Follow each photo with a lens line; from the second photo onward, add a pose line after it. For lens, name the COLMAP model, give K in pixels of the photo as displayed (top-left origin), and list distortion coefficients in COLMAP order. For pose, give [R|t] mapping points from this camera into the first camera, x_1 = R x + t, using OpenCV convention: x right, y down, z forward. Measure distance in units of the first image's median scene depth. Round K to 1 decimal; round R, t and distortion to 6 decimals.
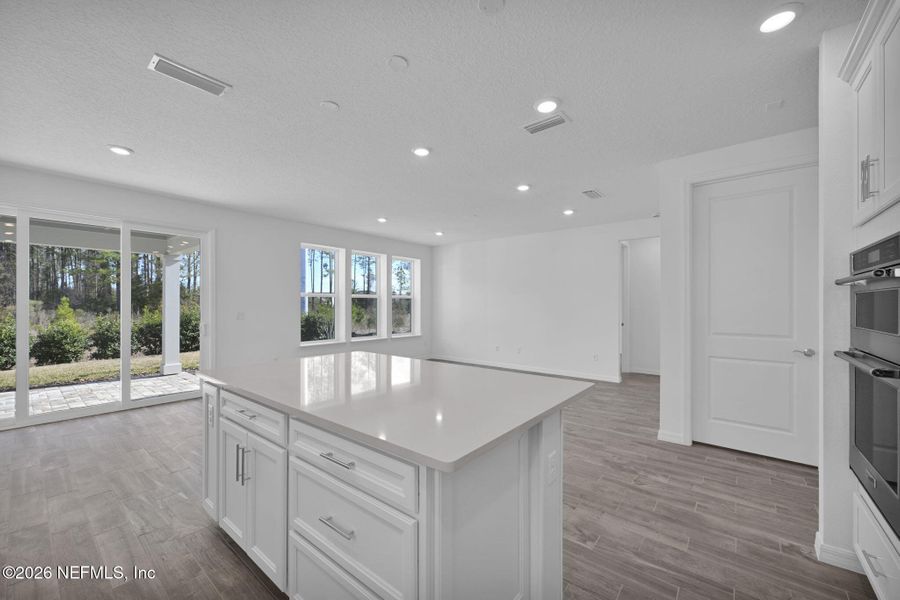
lens RADIAL K [[355.9, 0, 459.1], [0, 355.9, 301.8], [0, 0, 1]] dist [-0.002553, -0.000377]
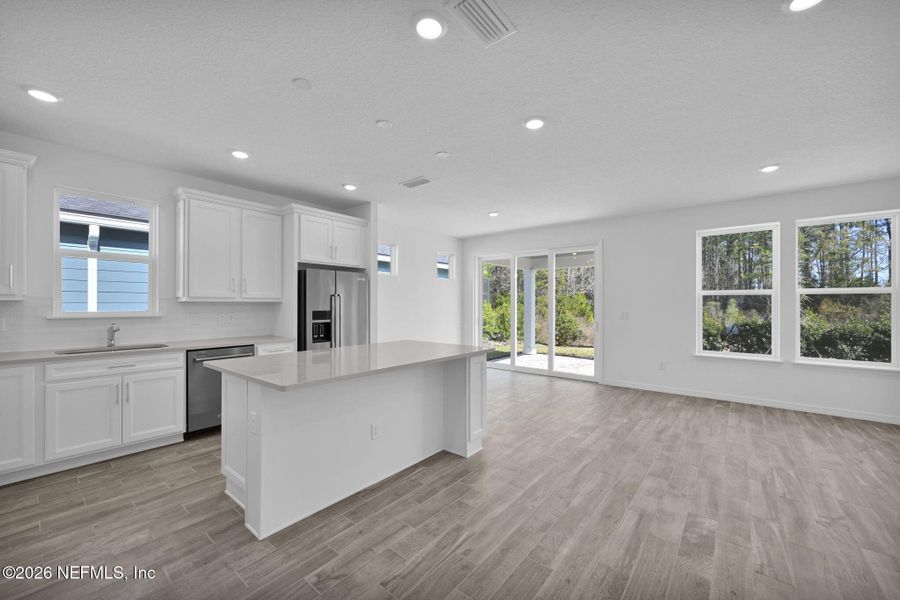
lens RADIAL K [[355.9, 0, 450.7], [0, 355.9, 300.3], [0, 0, 1]] dist [-0.002553, -0.000377]
pose [[-0.019682, -0.013532, -0.999715, 0.633640], [0.007710, 0.999877, -0.013686, 0.006550], [0.999777, -0.007977, -0.019575, 0.695511]]
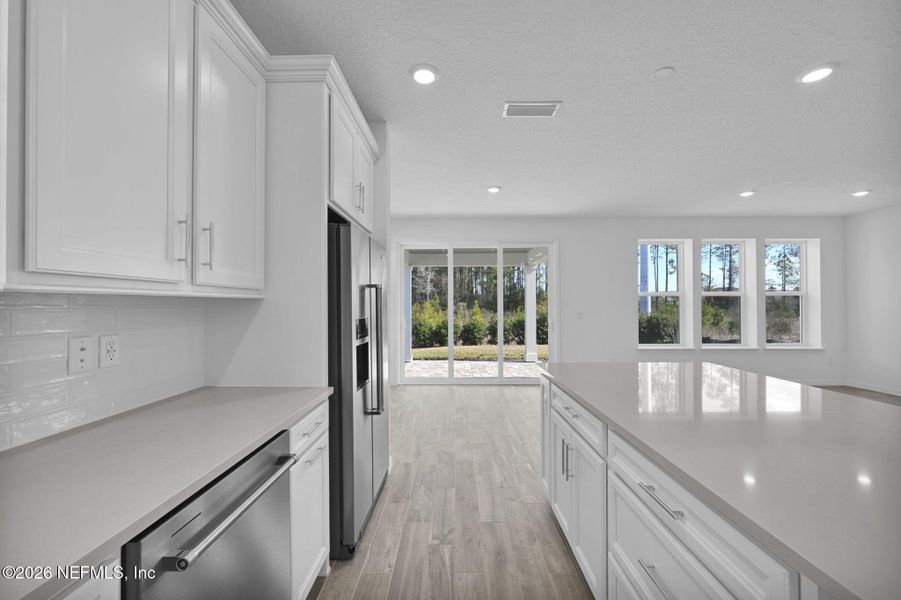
lens RADIAL K [[356.3, 0, 448.2], [0, 356.3, 302.8], [0, 0, 1]] dist [-0.002553, -0.000377]
pose [[0.605962, -0.007925, -0.795454, 0.001607], [0.009662, 0.999950, -0.002601, 0.000840], [0.795435, -0.006109, 0.606008, 0.039557]]
